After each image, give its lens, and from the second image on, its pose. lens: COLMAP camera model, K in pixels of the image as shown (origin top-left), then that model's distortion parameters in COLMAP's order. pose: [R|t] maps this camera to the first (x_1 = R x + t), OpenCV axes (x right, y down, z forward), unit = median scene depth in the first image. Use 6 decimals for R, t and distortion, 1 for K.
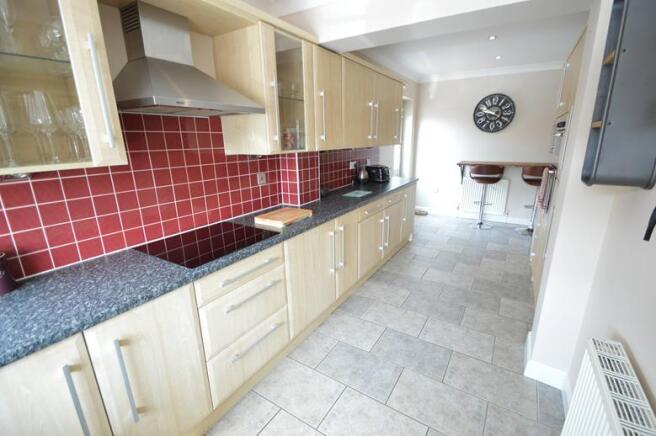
lens RADIAL K [[292.2, 0, 328.0], [0, 292.2, 218.0], [0, 0, 1]] dist [0.001099, 0.000111]
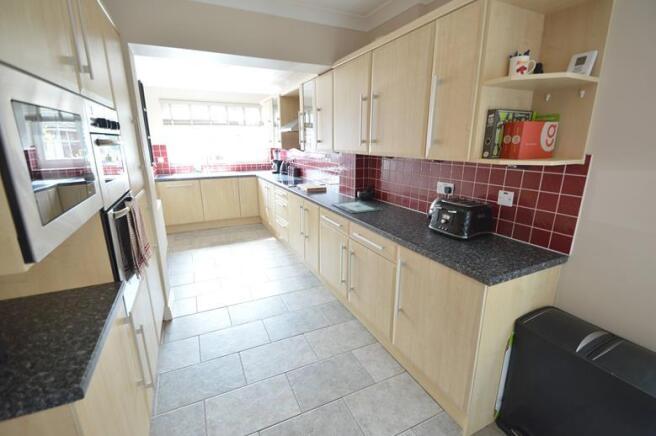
lens RADIAL K [[292.2, 0, 328.0], [0, 292.2, 218.0], [0, 0, 1]] dist [0.001099, 0.000111]
pose [[-0.526607, 0.225144, -0.819754, 0.709548], [-0.214498, 0.897902, 0.384400, -0.303073], [0.822603, 0.378263, -0.424548, 1.078325]]
